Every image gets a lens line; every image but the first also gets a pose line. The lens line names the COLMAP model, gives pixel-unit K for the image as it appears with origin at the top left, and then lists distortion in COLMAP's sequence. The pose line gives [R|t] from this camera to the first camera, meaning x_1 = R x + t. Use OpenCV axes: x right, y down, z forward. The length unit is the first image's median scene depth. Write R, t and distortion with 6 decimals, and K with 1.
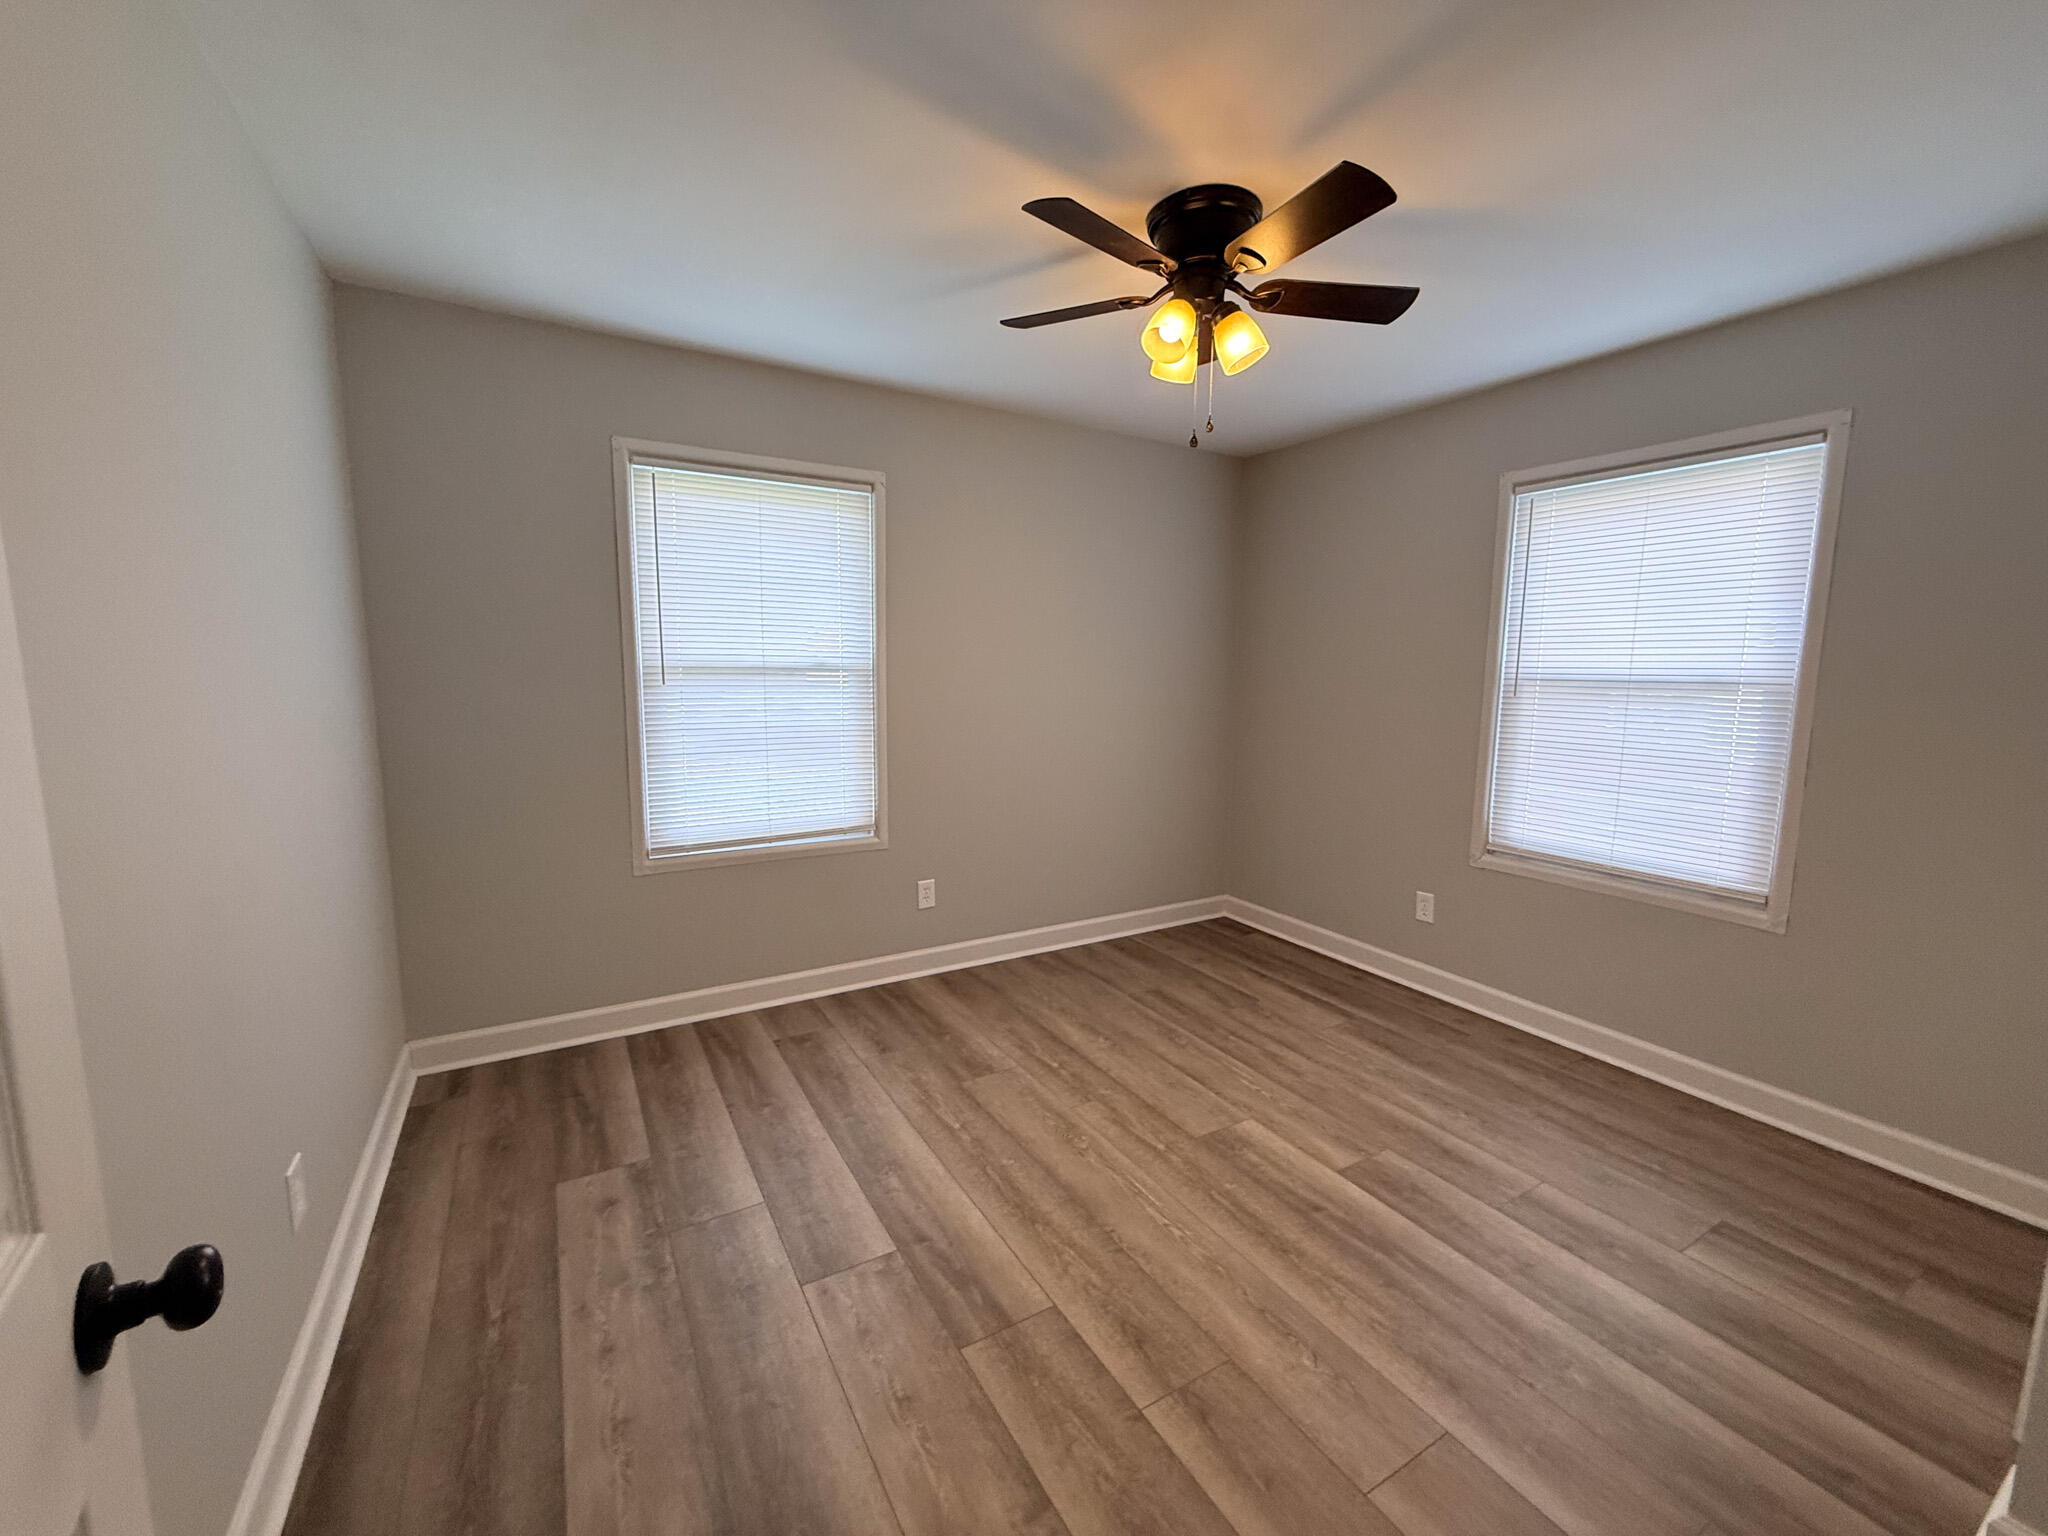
lens RADIAL K [[817.2, 0, 1016.8], [0, 817.2, 771.7], [0, 0, 1]] dist [-0.000291, 0.000247]
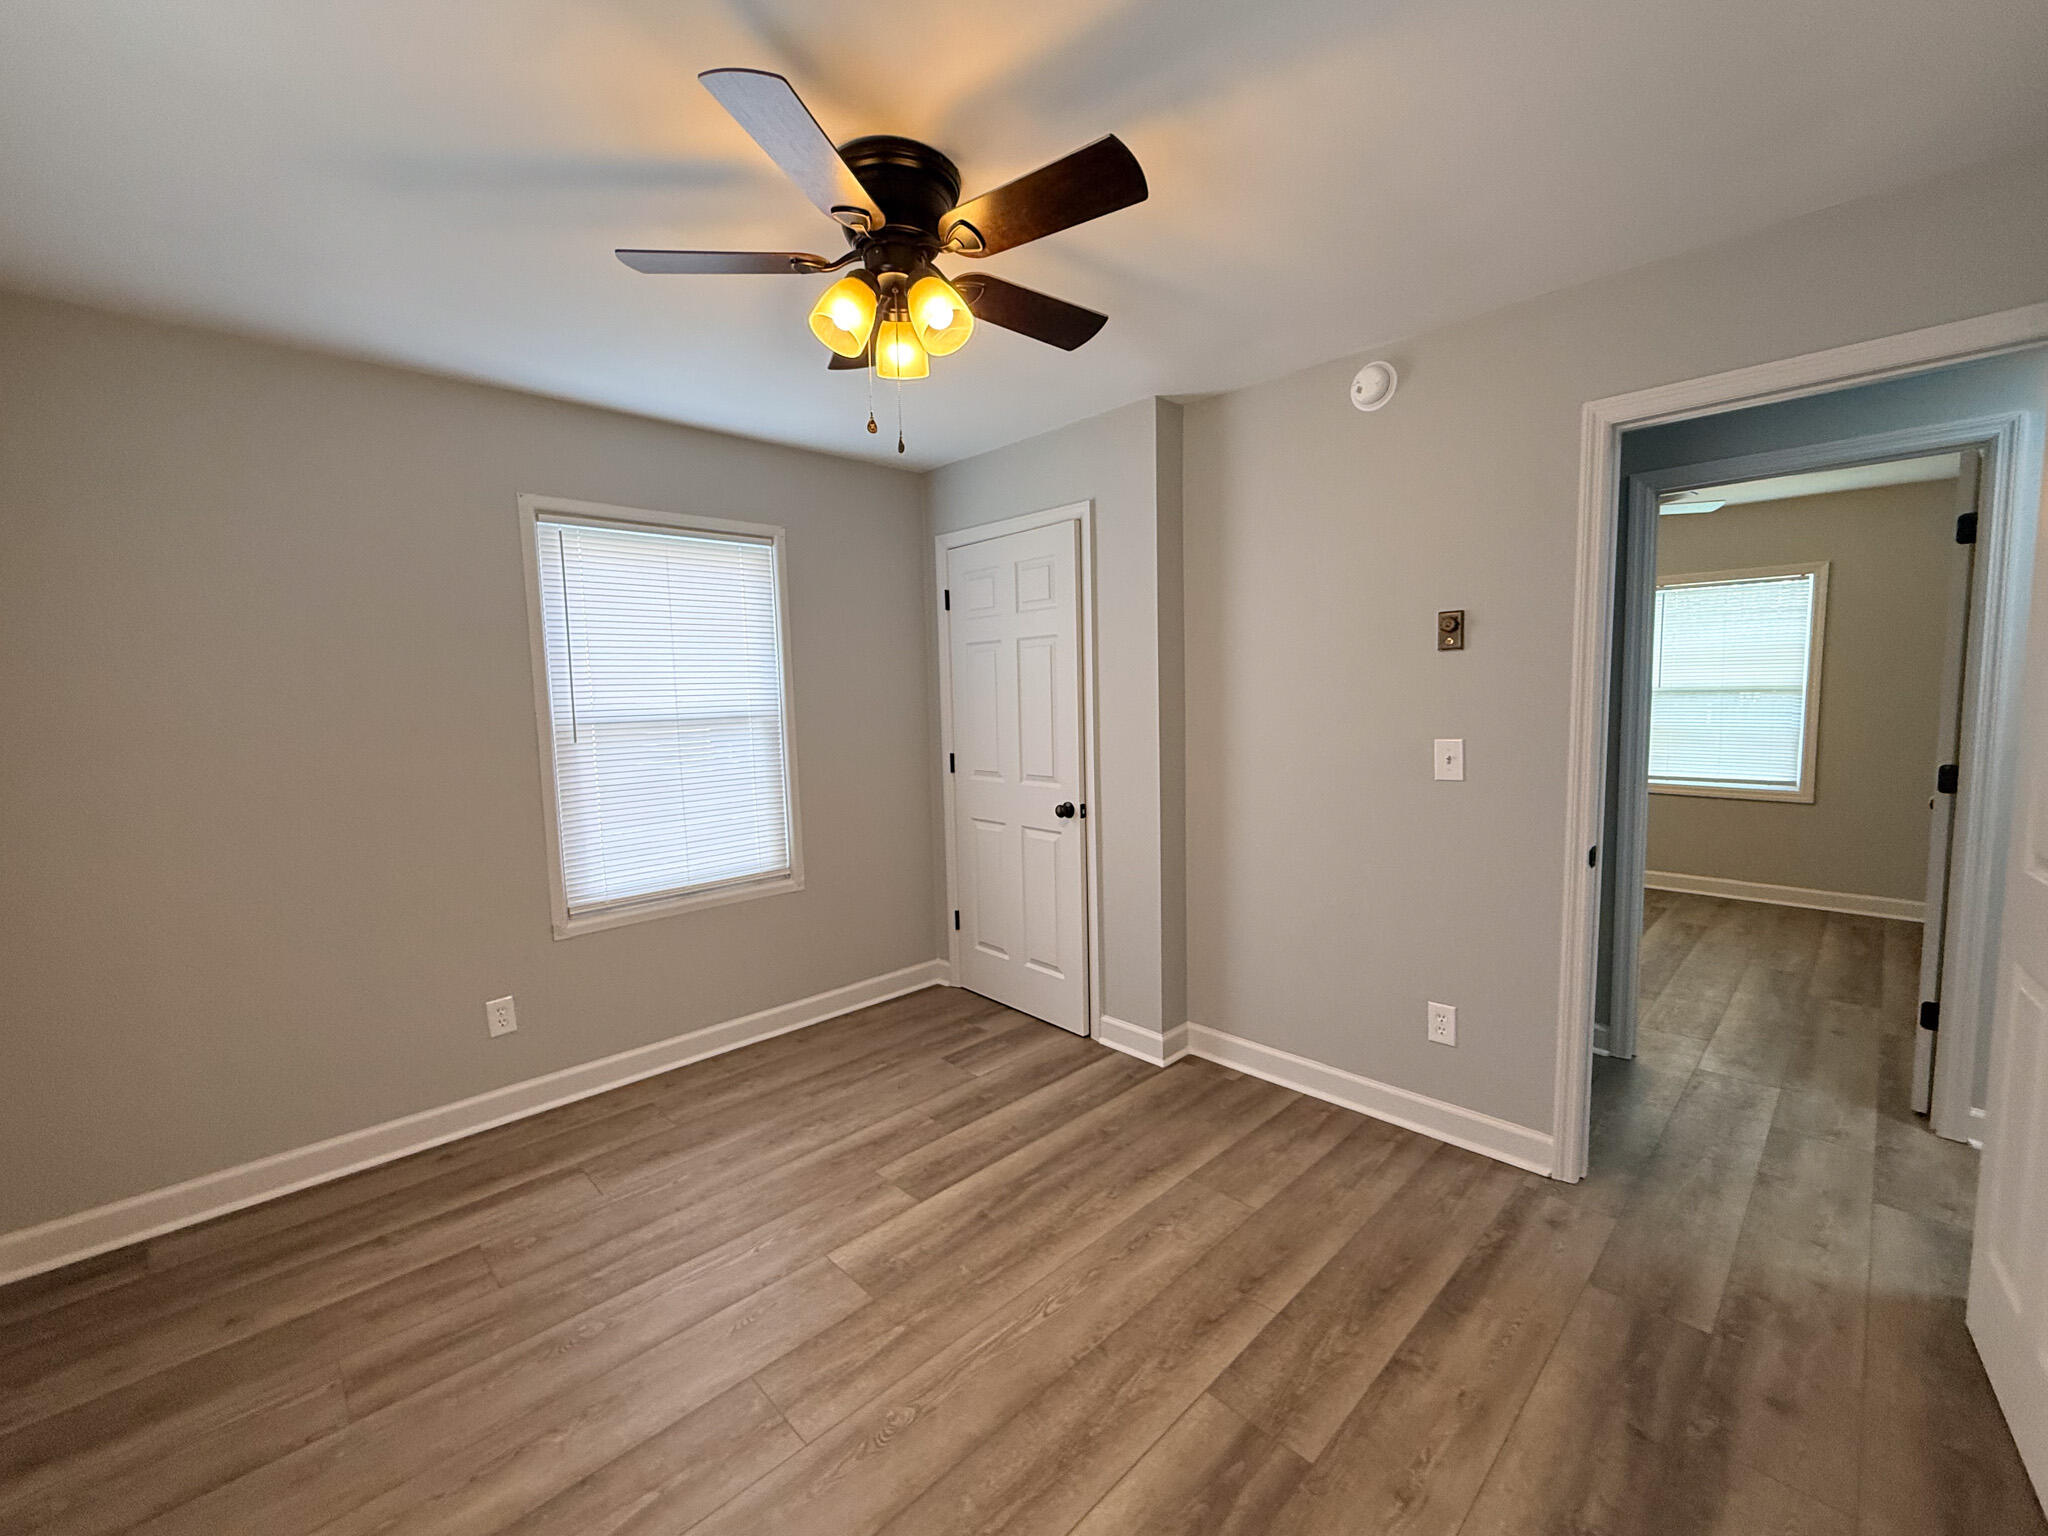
lens RADIAL K [[834.2, 0, 1035.3], [0, 834.2, 770.4], [0, 0, 1]] dist [-0.000681, 0.000035]
pose [[-0.245272, -0.099772, 0.964307, -0.584997], [0.147547, 0.979261, 0.138847, -0.158567], [-0.958161, 0.176335, -0.225464, 0.989249]]
